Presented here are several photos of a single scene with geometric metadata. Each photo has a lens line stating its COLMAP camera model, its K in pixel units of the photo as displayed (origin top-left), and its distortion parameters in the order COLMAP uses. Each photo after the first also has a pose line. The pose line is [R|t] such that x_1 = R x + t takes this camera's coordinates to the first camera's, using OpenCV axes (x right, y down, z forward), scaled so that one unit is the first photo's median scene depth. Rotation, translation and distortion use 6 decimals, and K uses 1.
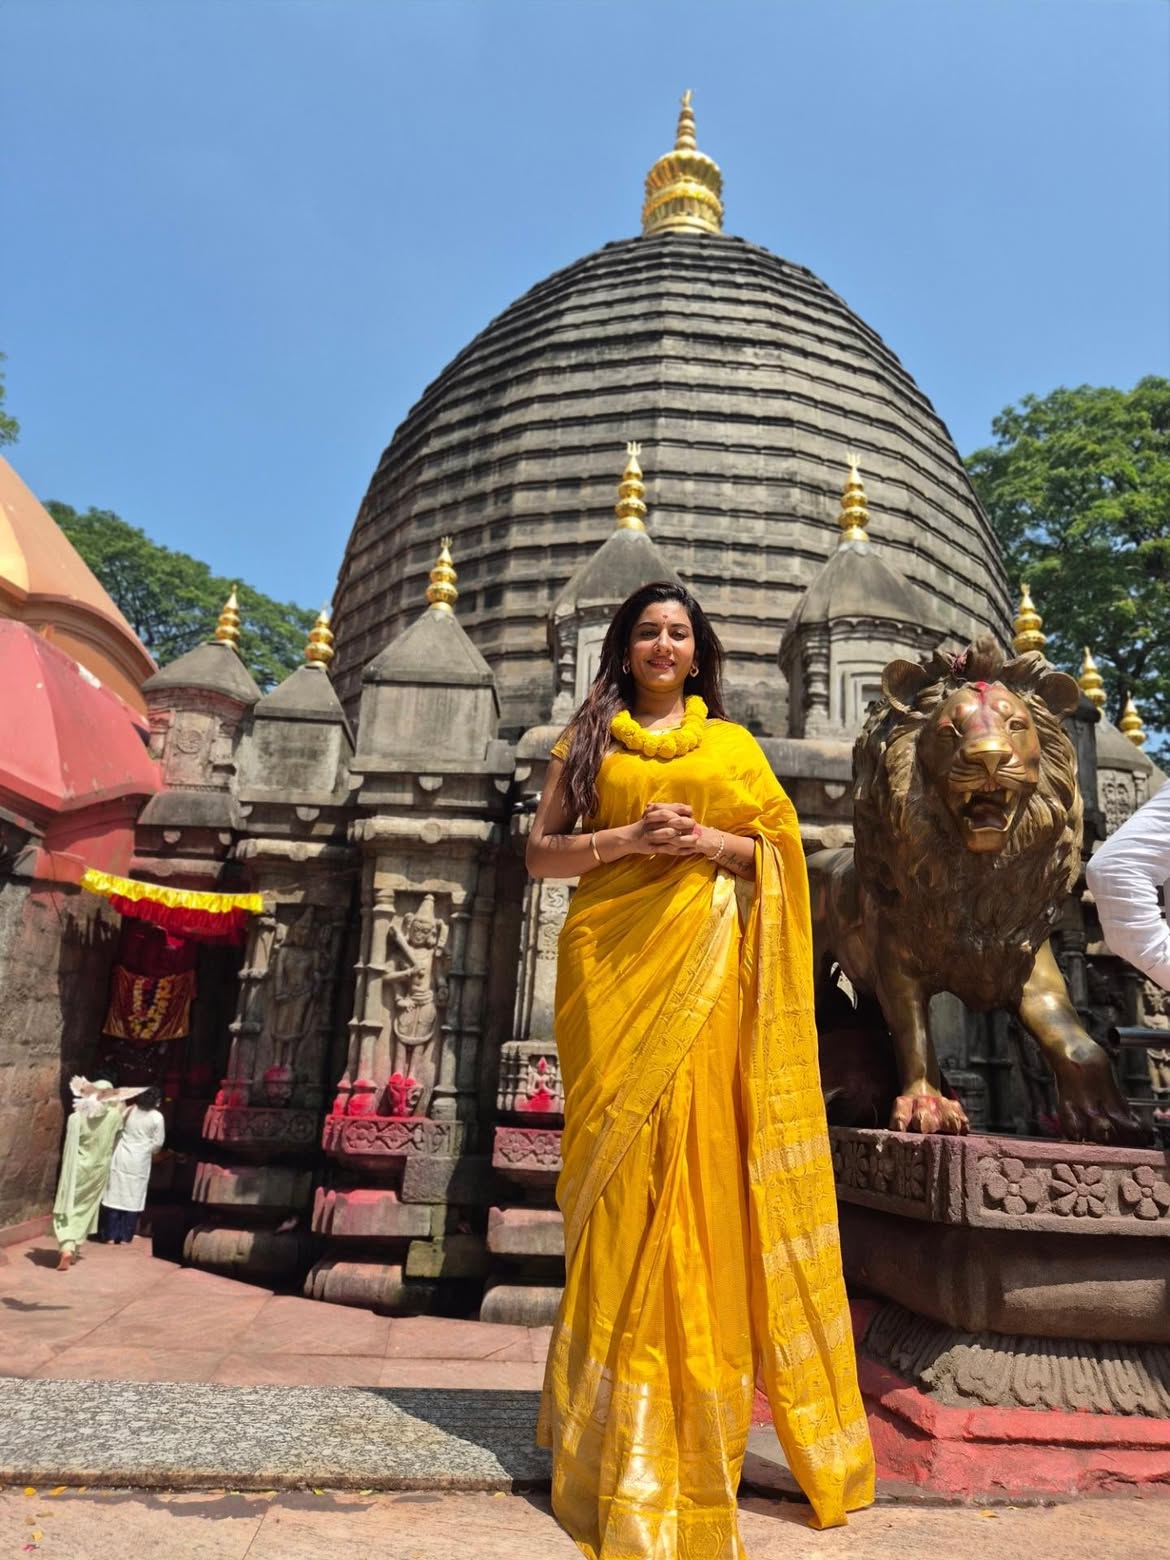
lens RADIAL K [[1146.0, 0, 588.9], [0, 1146.0, 757.0], [0, 0, 1]] dist [0.074950, -0.090643]
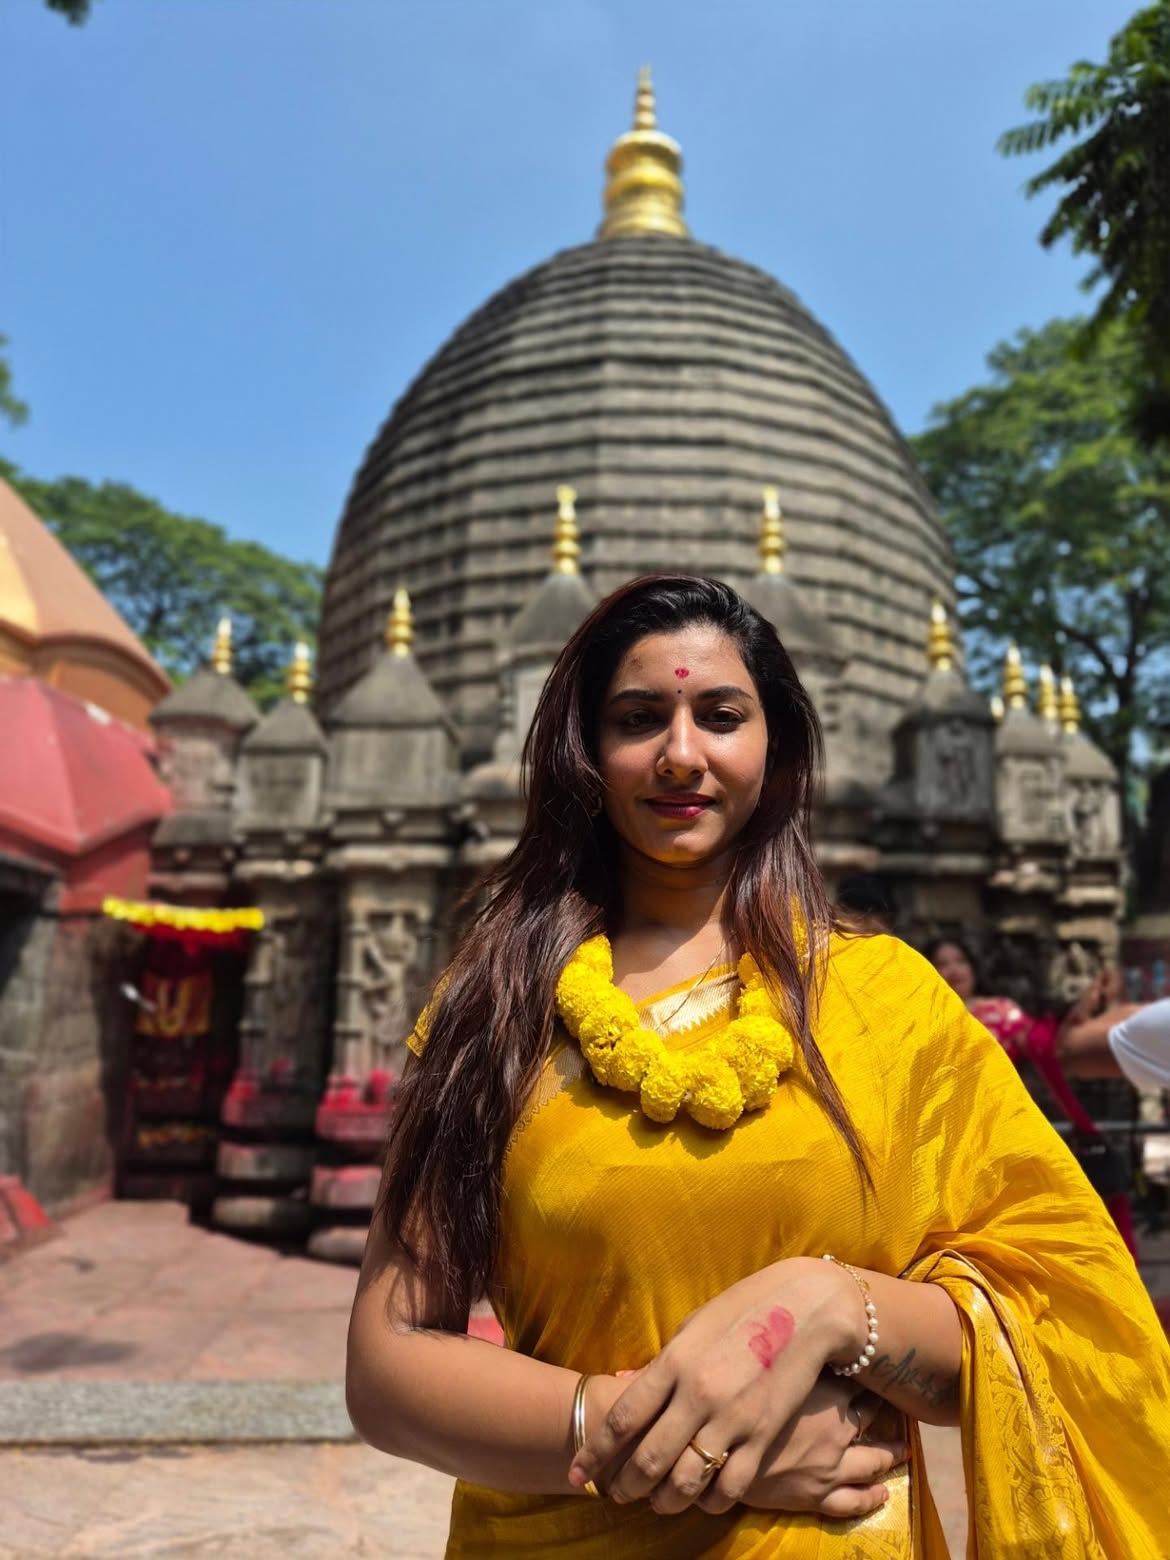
lens RADIAL K [[1163.9, 0, 581.5], [0, 1163.9, 782.6], [0, 0, 1]] dist [0.062583, -0.084128]
pose [[0.997937, -0.045400, -0.045390, 0.083578], [0.049151, 0.995146, 0.085260, -0.082491], [0.041299, -0.087315, 0.995324, -0.111777]]
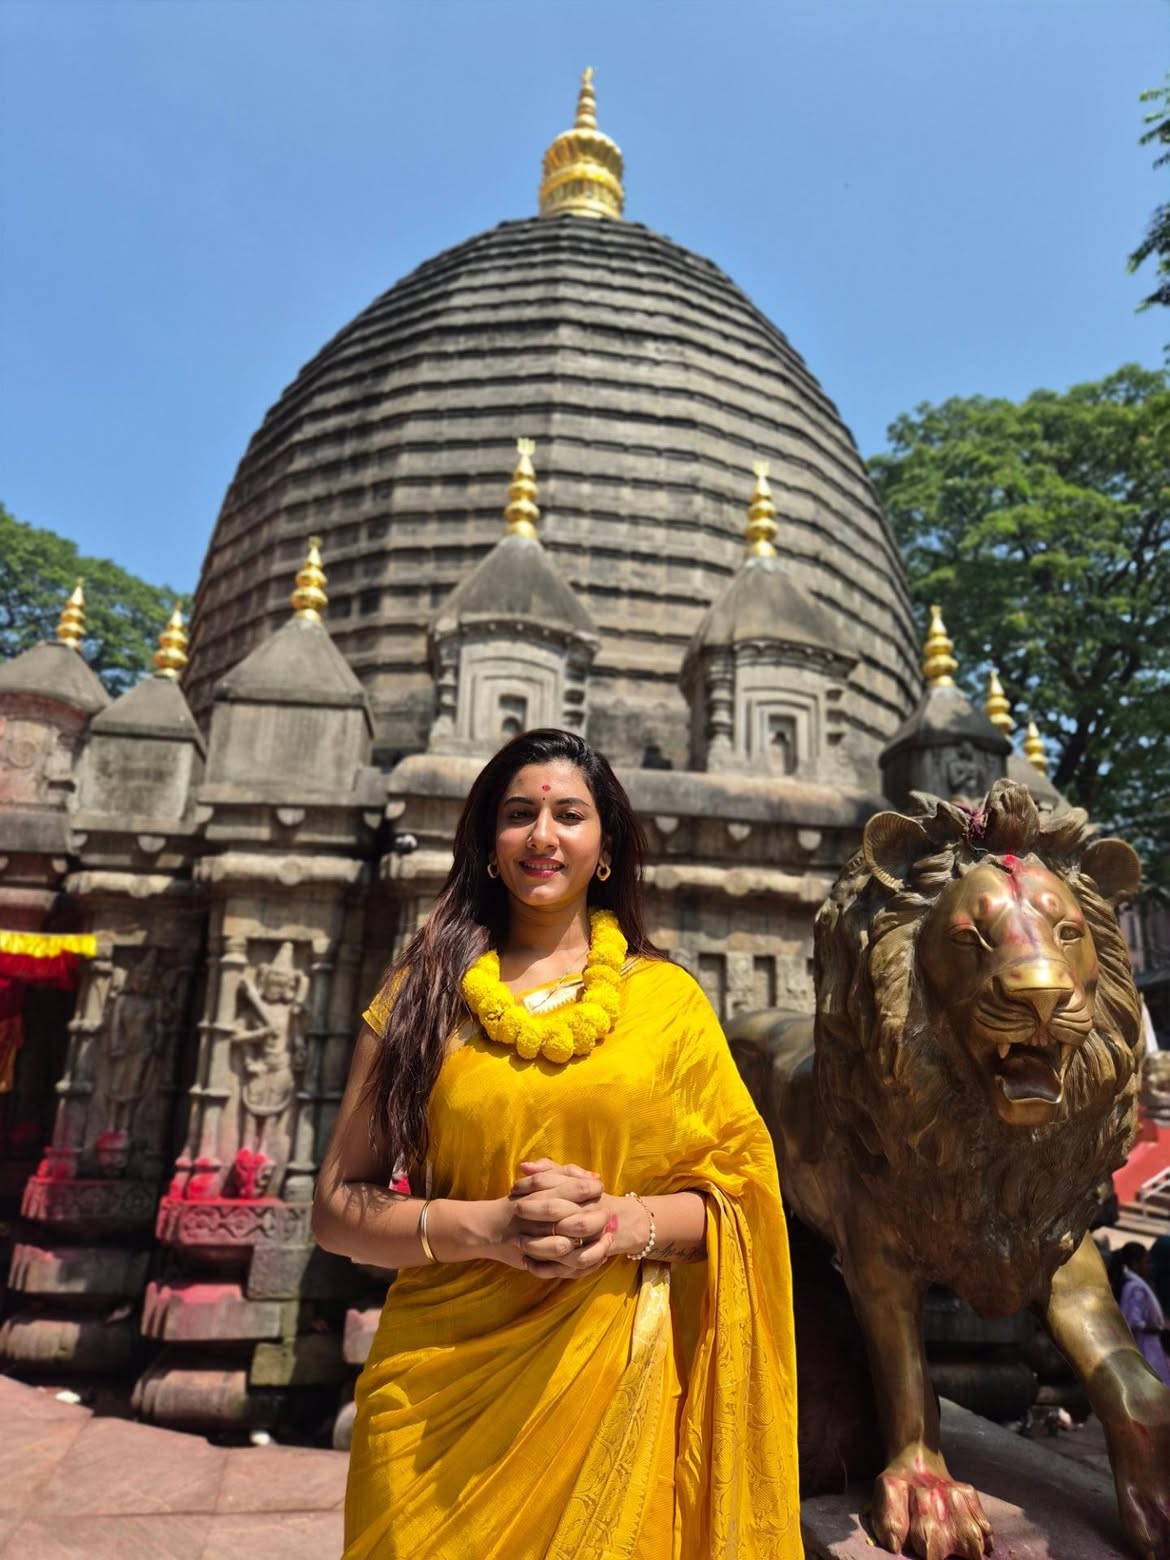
lens RADIAL K [[1146.0, 0, 588.9], [0, 1146.0, 757.0], [0, 0, 1]] dist [0.074950, -0.090643]
pose [[0.995518, 0.013308, 0.093636, 0.006152], [-0.014211, 0.999859, 0.008984, -0.028508], [-0.093504, -0.010274, 0.995566, 0.077741]]
